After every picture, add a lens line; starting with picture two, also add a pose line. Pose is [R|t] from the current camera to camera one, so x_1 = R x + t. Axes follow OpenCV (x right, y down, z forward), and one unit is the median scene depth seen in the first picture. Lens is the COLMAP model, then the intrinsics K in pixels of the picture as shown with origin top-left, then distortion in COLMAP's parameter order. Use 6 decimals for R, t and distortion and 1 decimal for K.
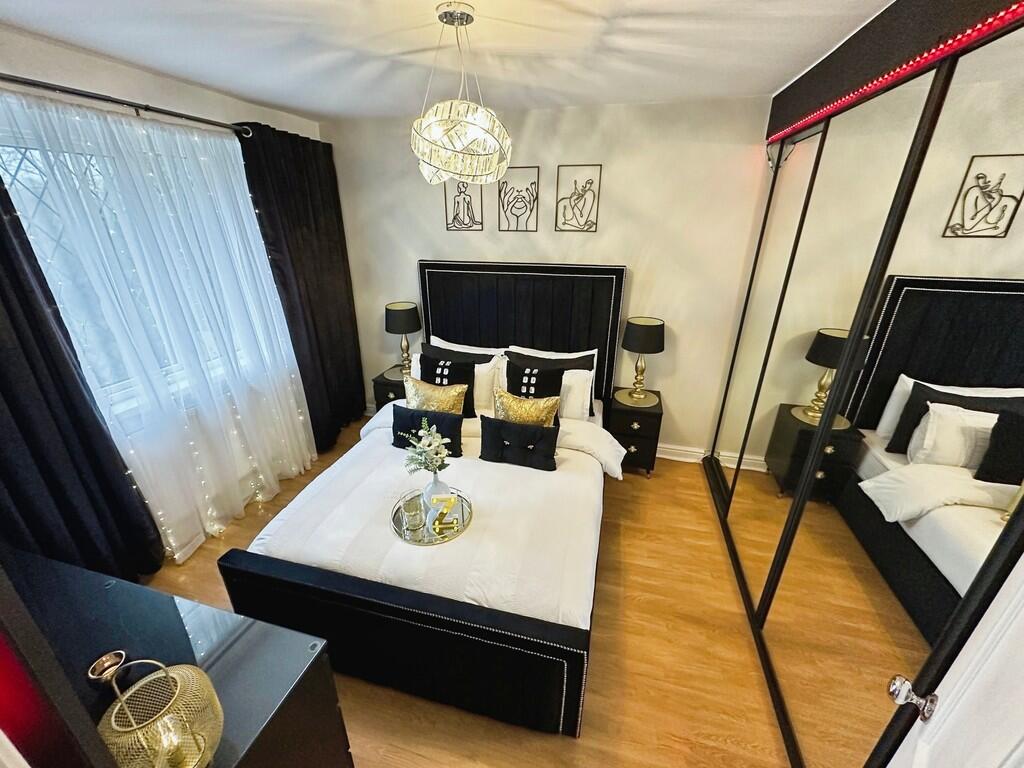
lens RADIAL K [[409.8, 0, 516.3], [0, 409.8, 384.4], [0, 0, 1]] dist [0.003013, 0.000094]
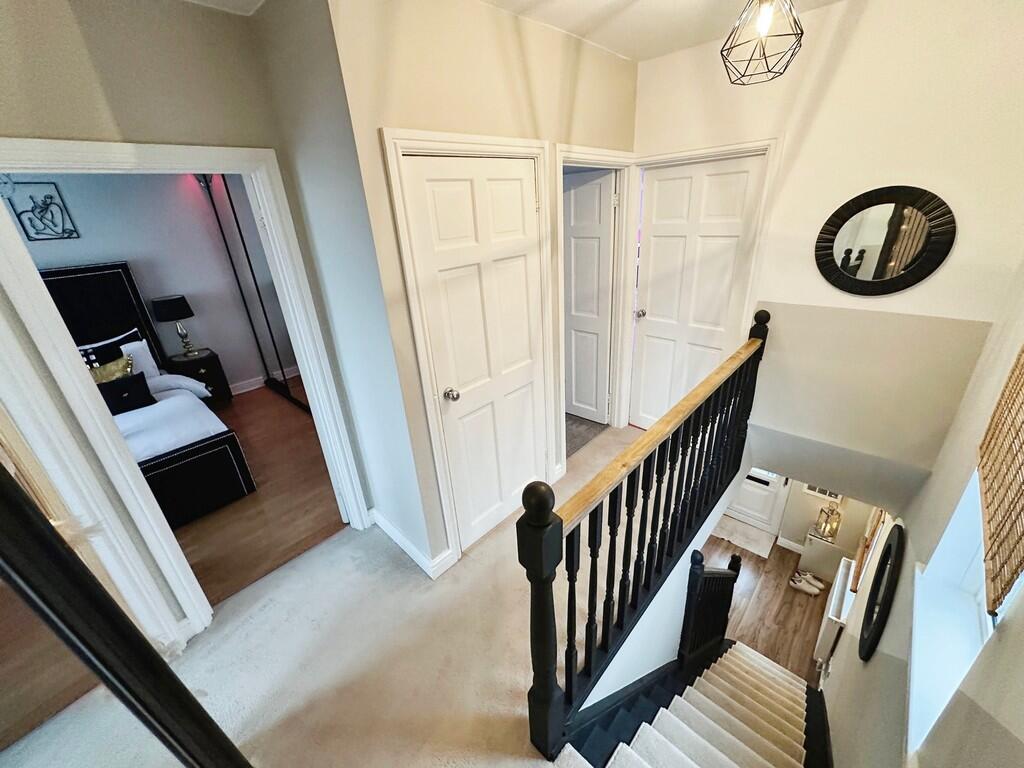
lens RADIAL K [[409.8, 0, 516.3], [0, 409.8, 384.4], [0, 0, 1]] dist [0.003013, 0.000094]
pose [[0.466125, -0.381048, 0.798455, -0.340837], [0.389668, 0.898666, 0.201390, 0.276821], [-0.794283, 0.217259, 0.567373, -0.623255]]
